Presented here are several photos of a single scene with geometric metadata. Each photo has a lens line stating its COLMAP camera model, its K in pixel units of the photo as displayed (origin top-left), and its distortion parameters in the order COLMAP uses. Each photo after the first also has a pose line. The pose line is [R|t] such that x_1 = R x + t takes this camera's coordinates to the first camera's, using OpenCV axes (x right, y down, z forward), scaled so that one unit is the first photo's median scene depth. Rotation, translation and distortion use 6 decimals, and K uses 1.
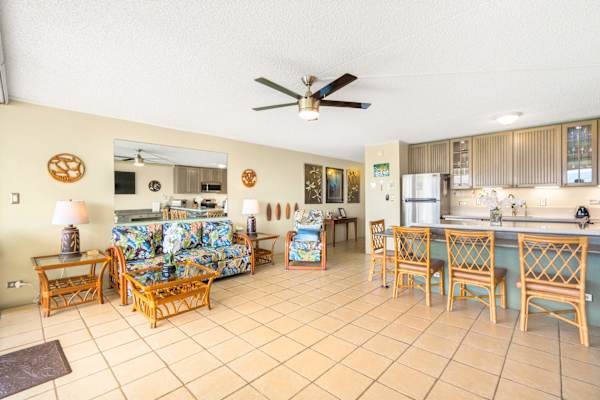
lens RADIAL K [[266.2, 0, 301.5], [0, 266.2, 205.3], [0, 0, 1]] dist [0.016899, -0.000152]
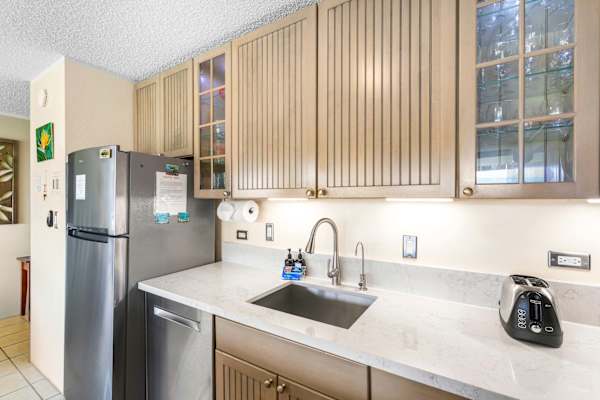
lens RADIAL K [[266.2, 0, 301.5], [0, 266.2, 205.3], [0, 0, 1]] dist [0.016899, -0.000152]
pose [[0.980322, 0.005935, 0.197315, 0.711954], [-0.005595, 0.999982, -0.002278, -0.058044], [-0.197325, 0.001130, 0.980337, 0.724867]]
